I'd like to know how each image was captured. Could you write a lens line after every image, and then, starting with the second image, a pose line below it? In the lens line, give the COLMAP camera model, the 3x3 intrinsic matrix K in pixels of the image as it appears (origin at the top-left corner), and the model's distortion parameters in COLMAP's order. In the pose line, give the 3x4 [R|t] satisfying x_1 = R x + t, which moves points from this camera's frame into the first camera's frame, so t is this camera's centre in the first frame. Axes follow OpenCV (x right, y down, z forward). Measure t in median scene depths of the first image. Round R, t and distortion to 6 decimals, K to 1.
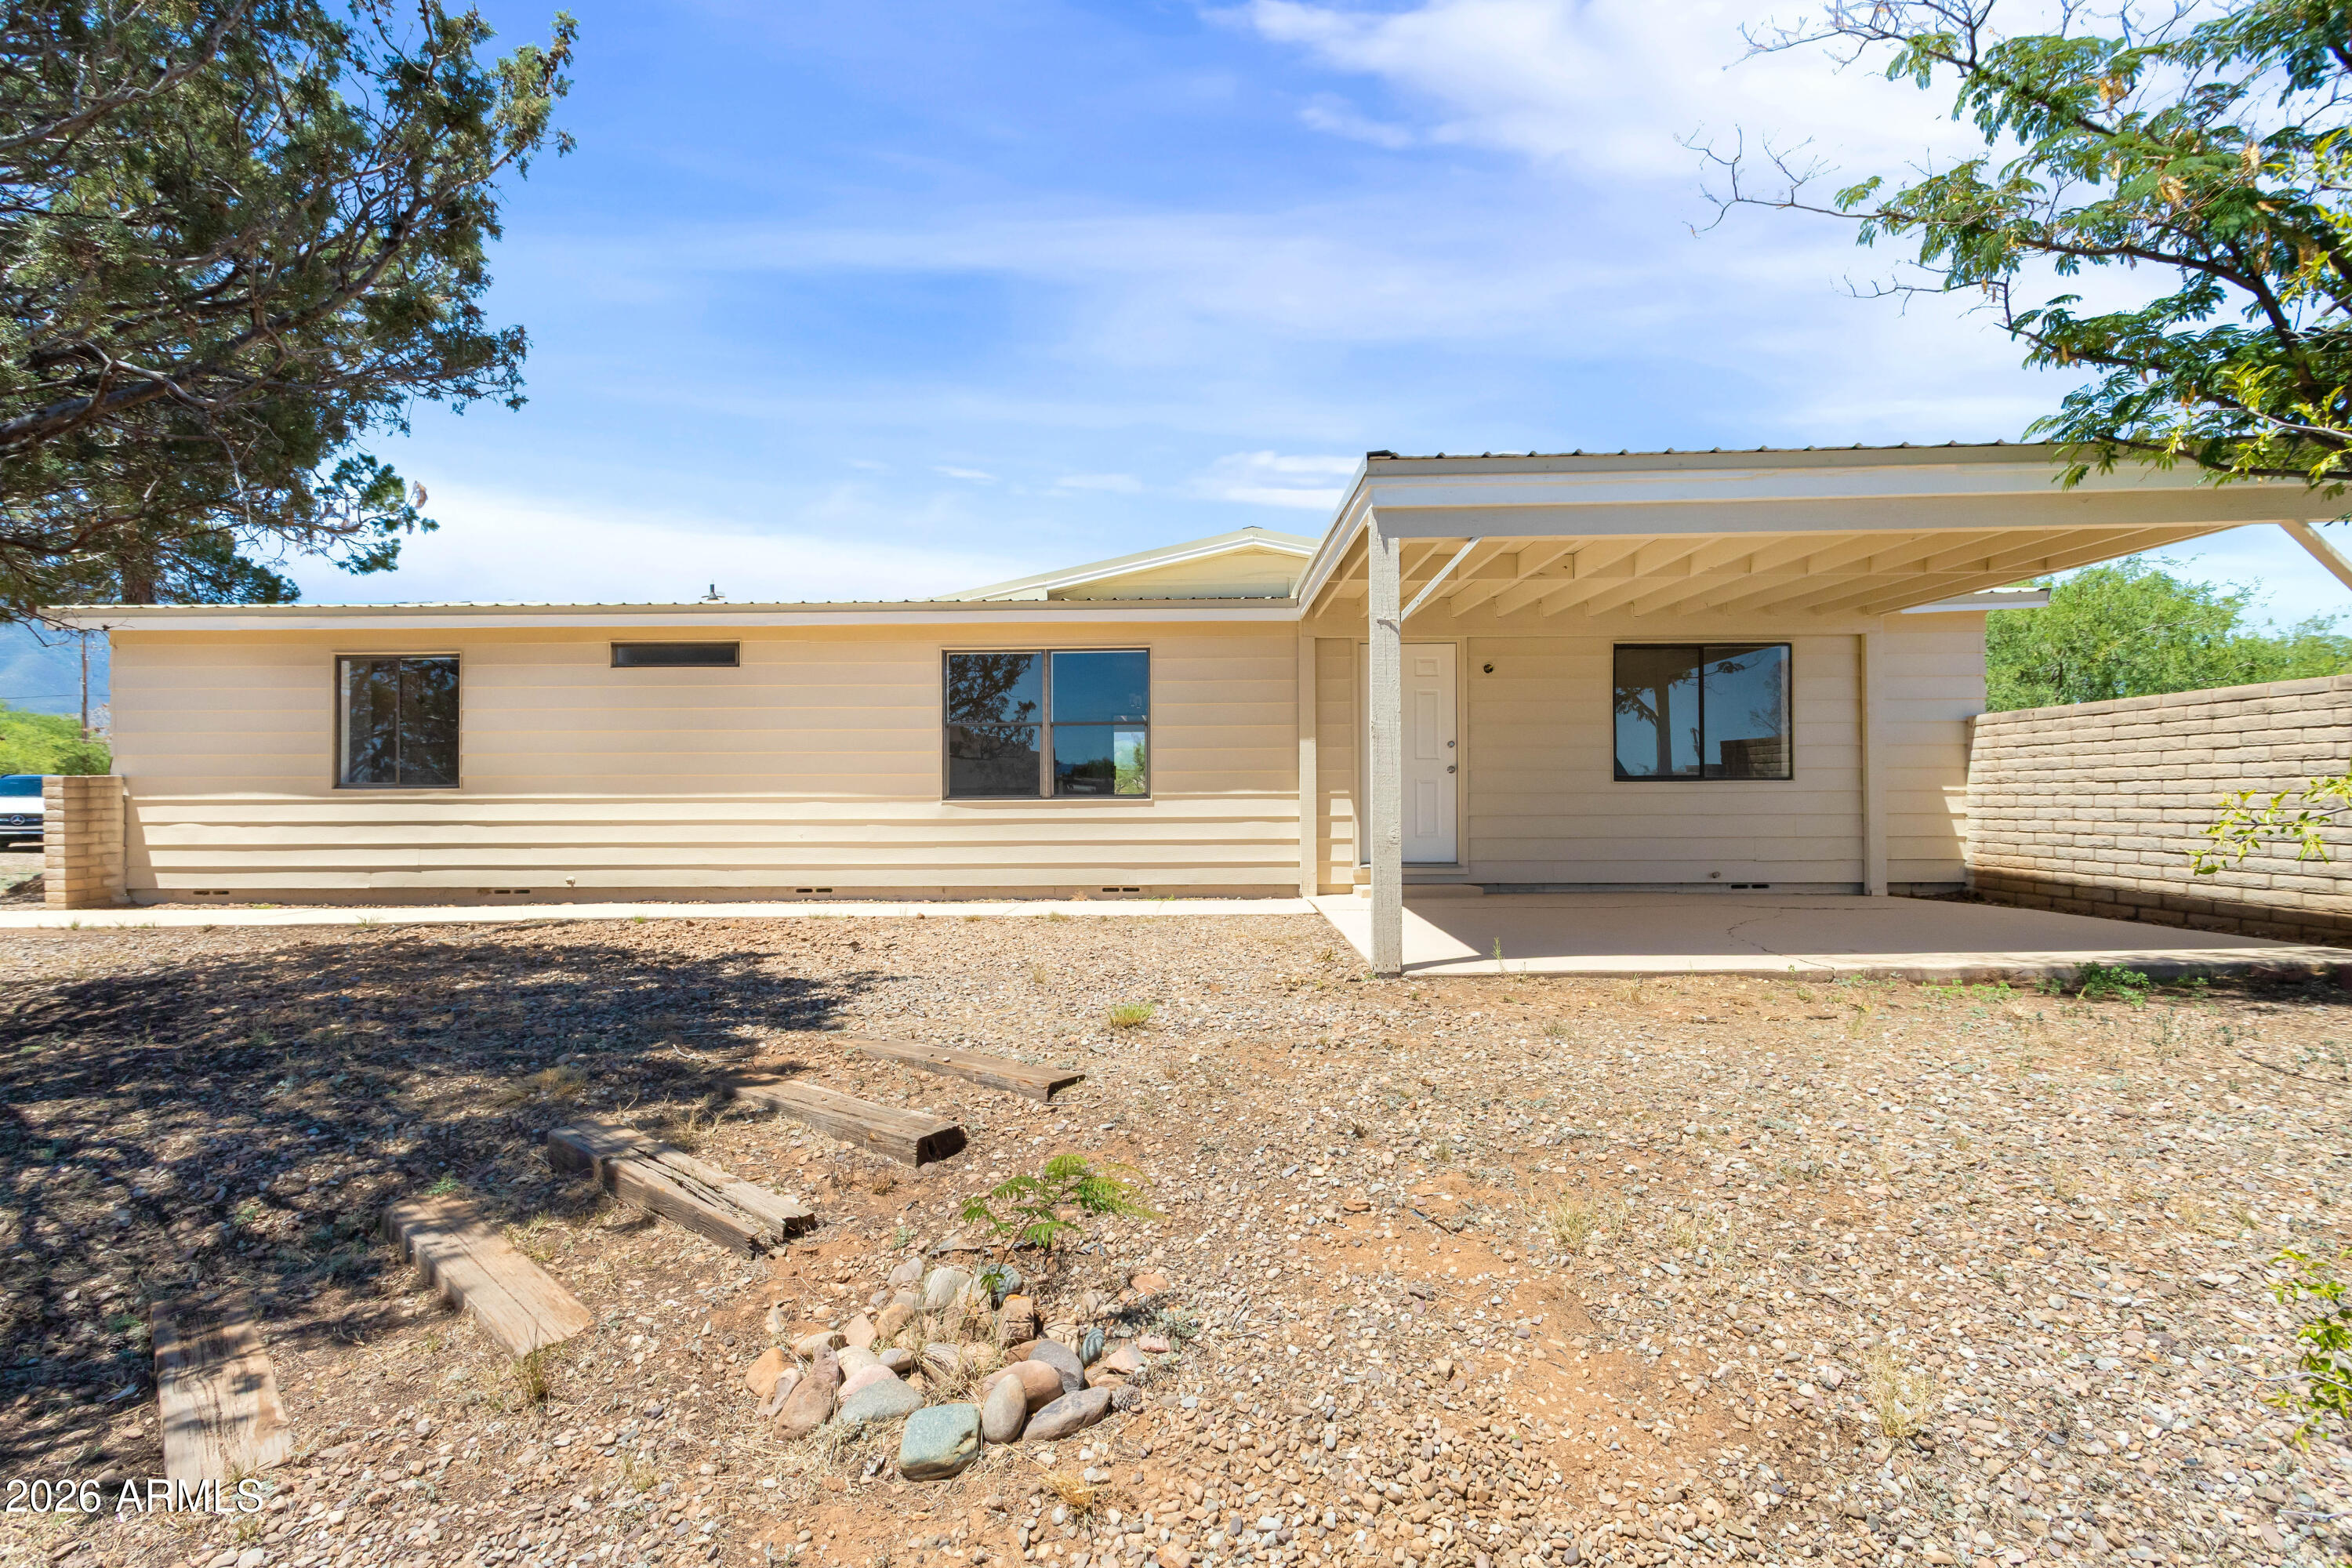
lens RADIAL K [[1113.3, 0, 1186.2], [0, 1113.3, 789.4], [0, 0, 1]] dist [0.000178, 0.000838]
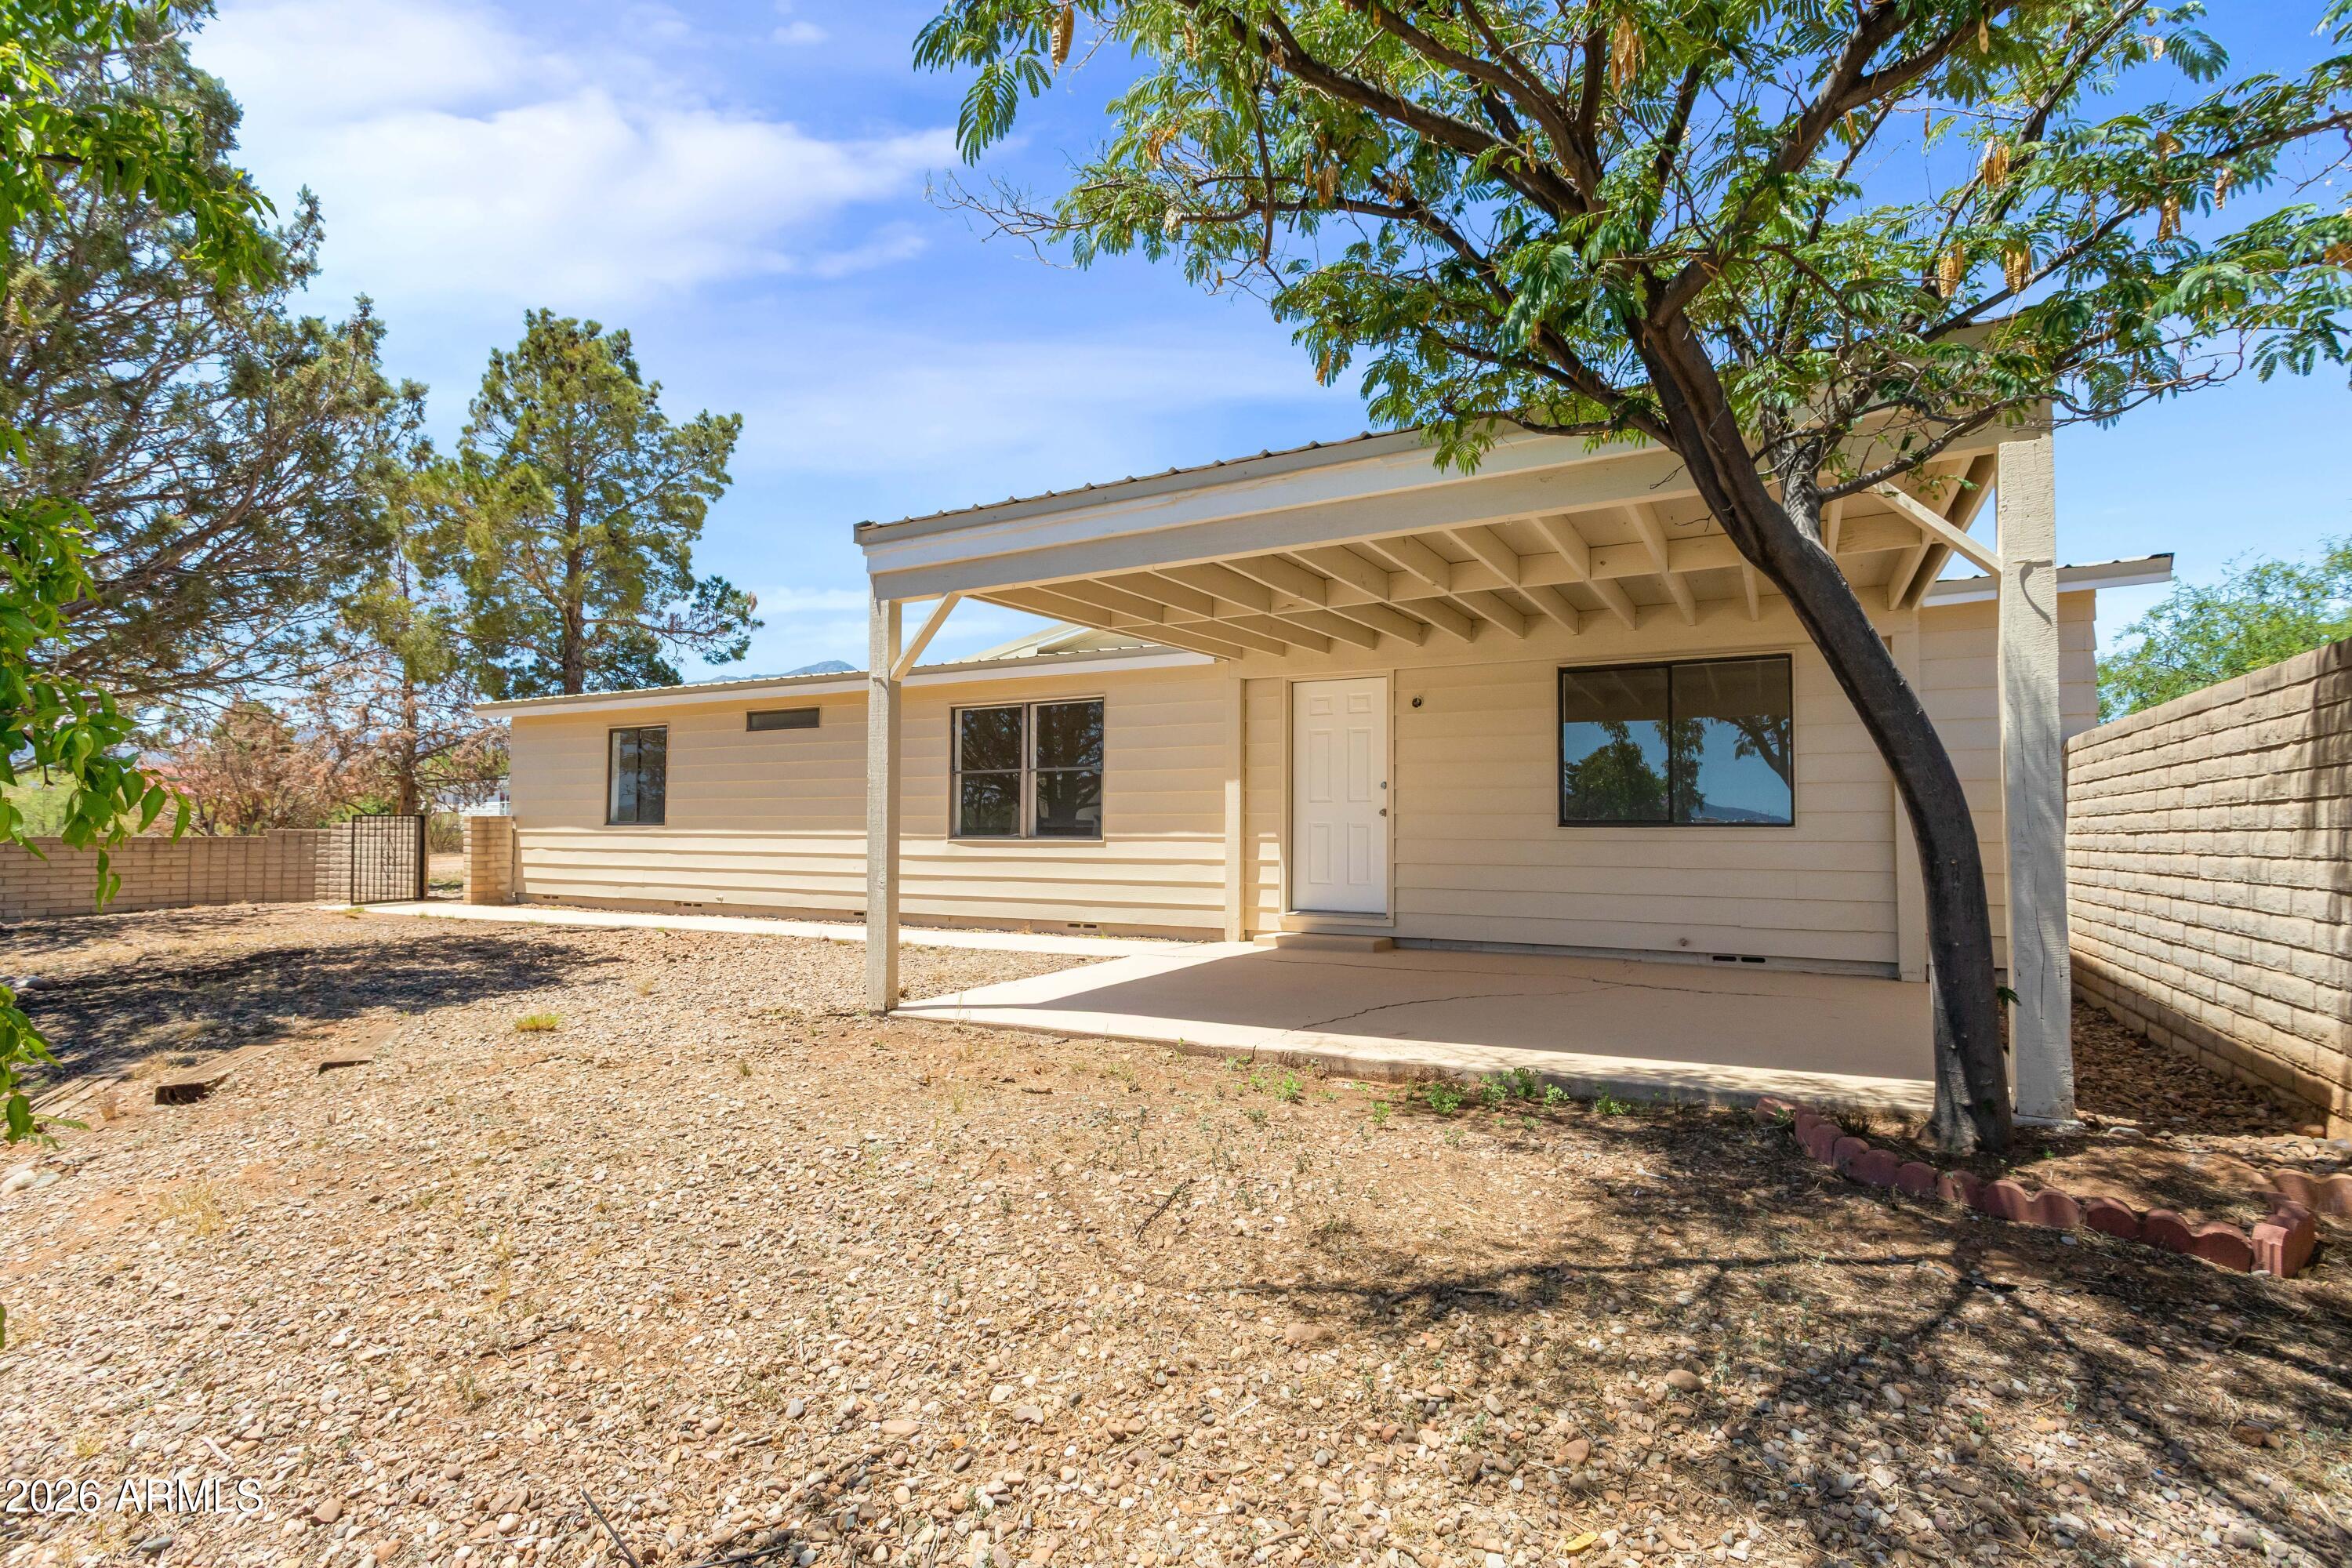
lens RADIAL K [[1113.3, 0, 1186.2], [0, 1113.3, 789.4], [0, 0, 1]] dist [0.000178, 0.000838]
pose [[0.886329, -0.008306, -0.462982, 0.524858], [-0.005024, 0.999608, -0.027552, -0.010922], [0.463029, 0.026746, 0.885939, 0.103082]]
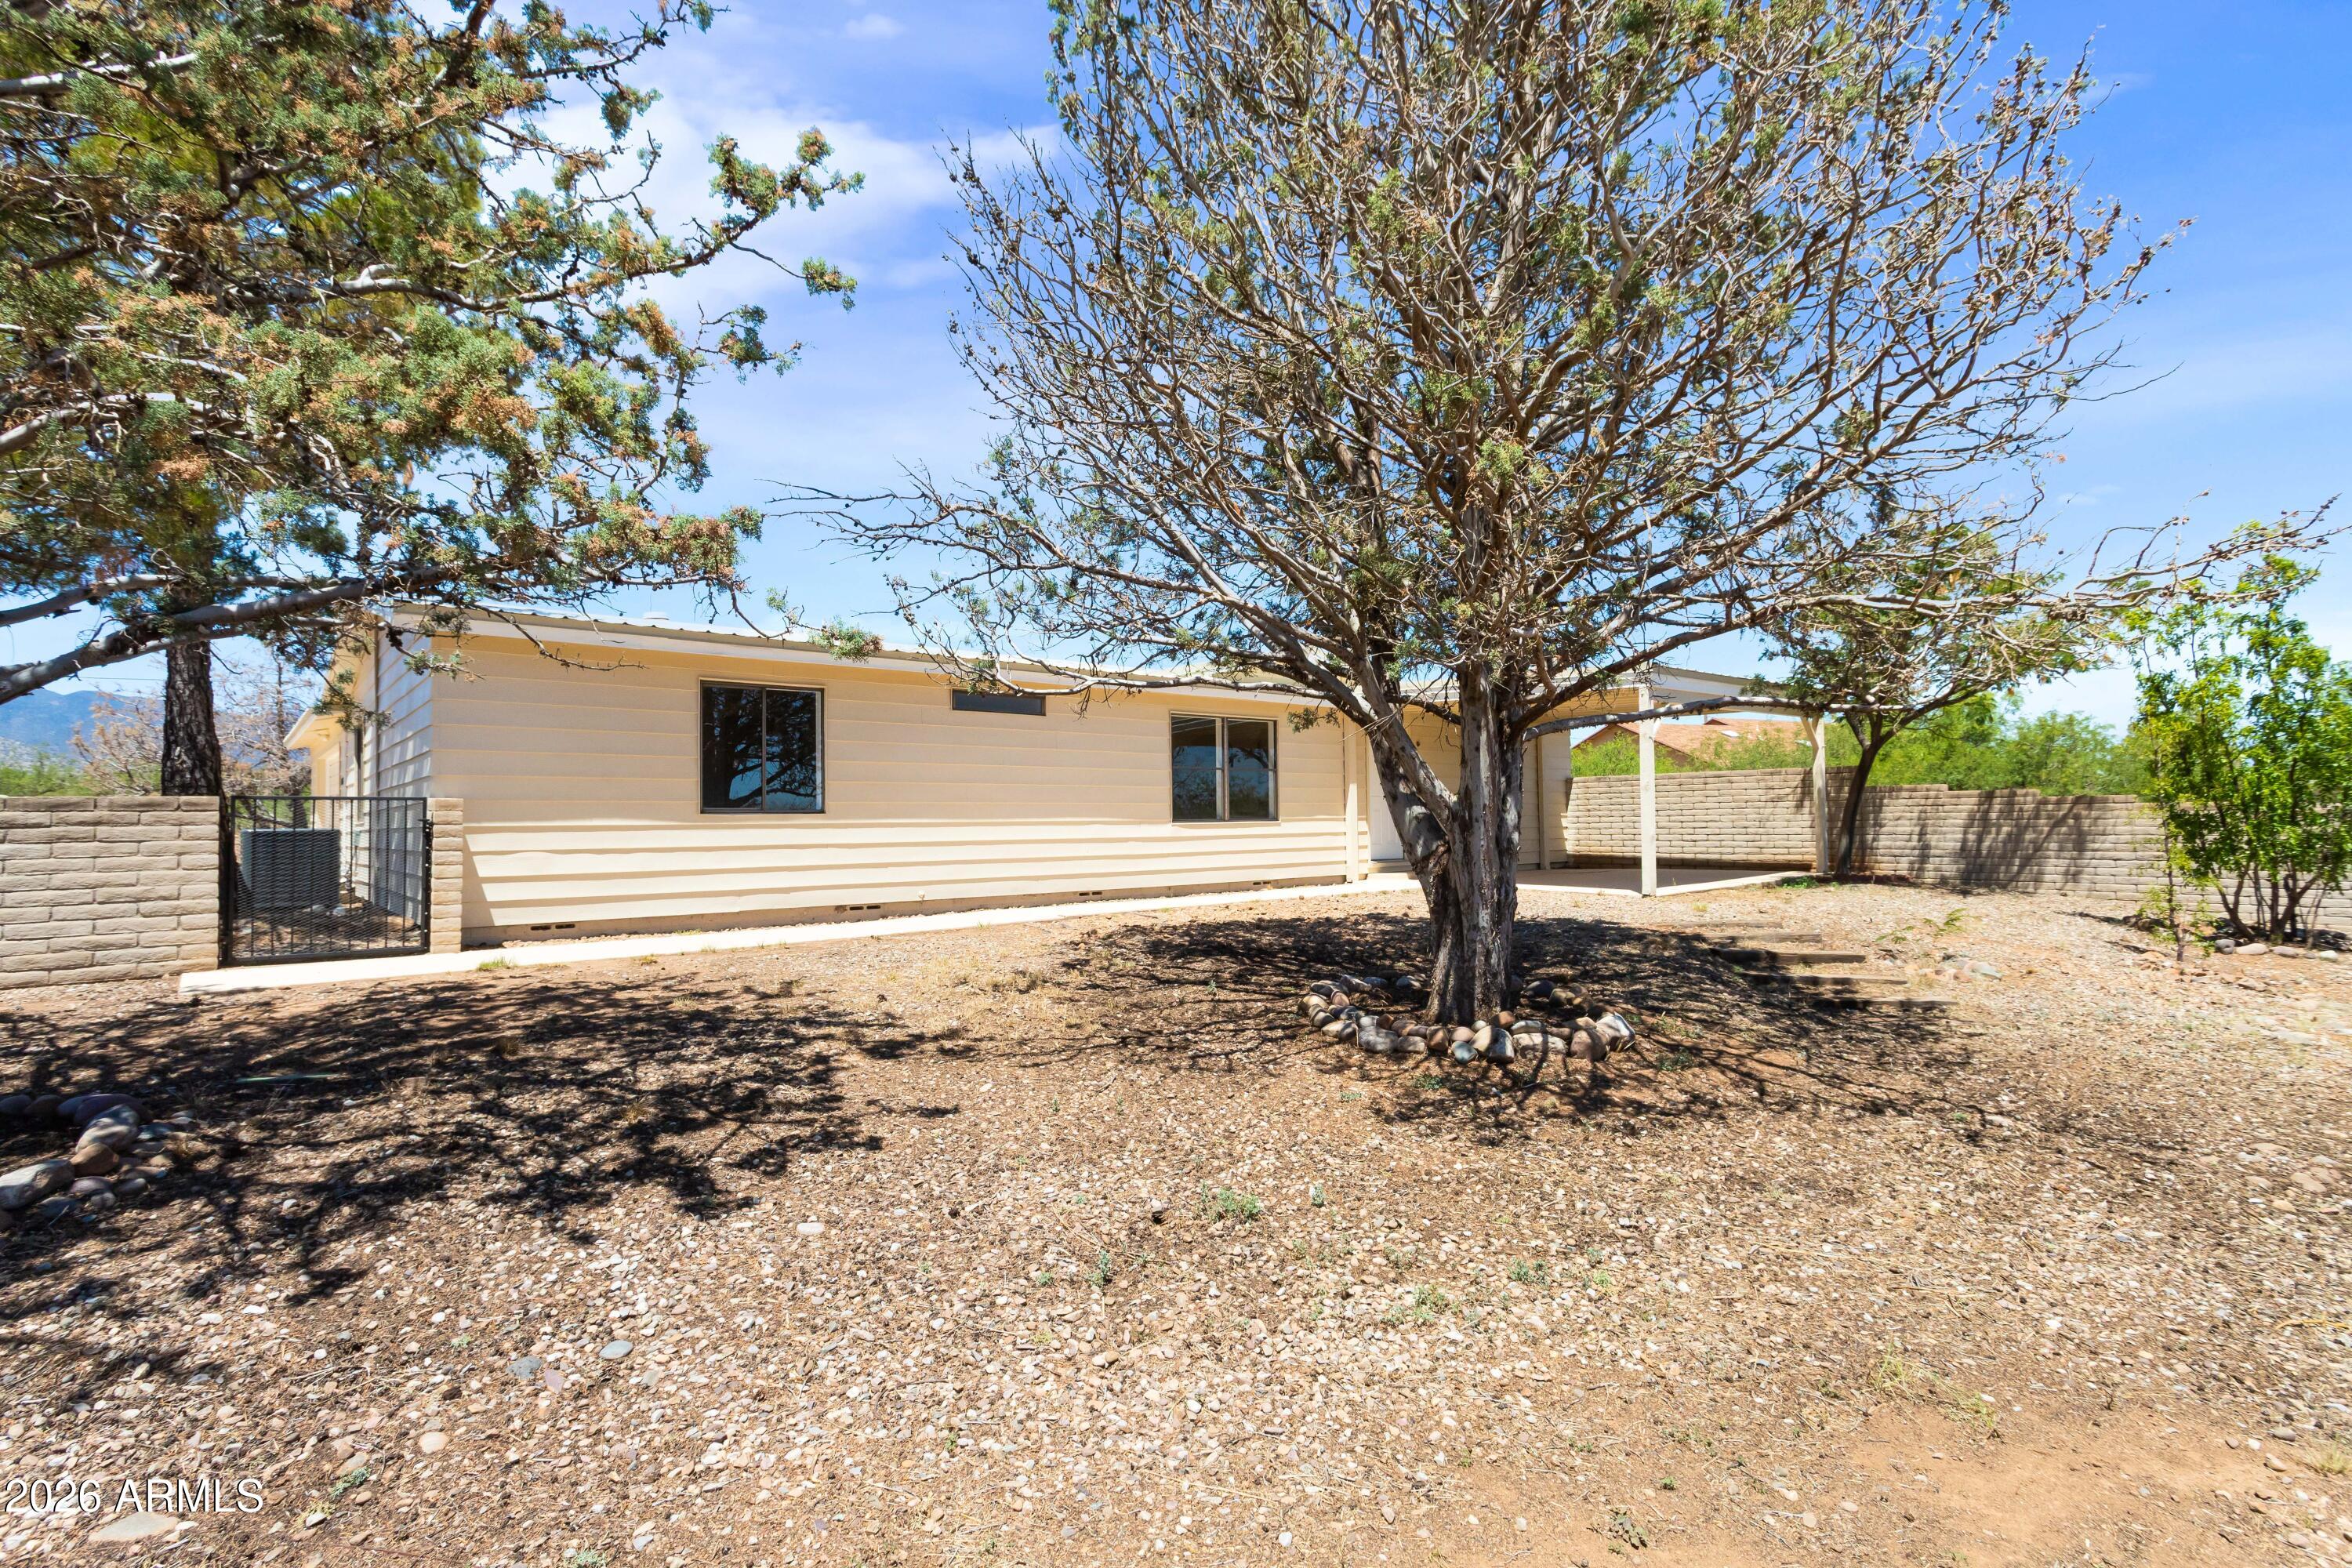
lens RADIAL K [[1113.3, 0, 1186.2], [0, 1113.3, 789.4], [0, 0, 1]] dist [0.000178, 0.000838]
pose [[0.749134, 0.015426, 0.662239, -1.107276], [0.004880, 0.999573, -0.028804, 0.008080], [-0.662401, 0.024809, 0.748739, -0.041612]]
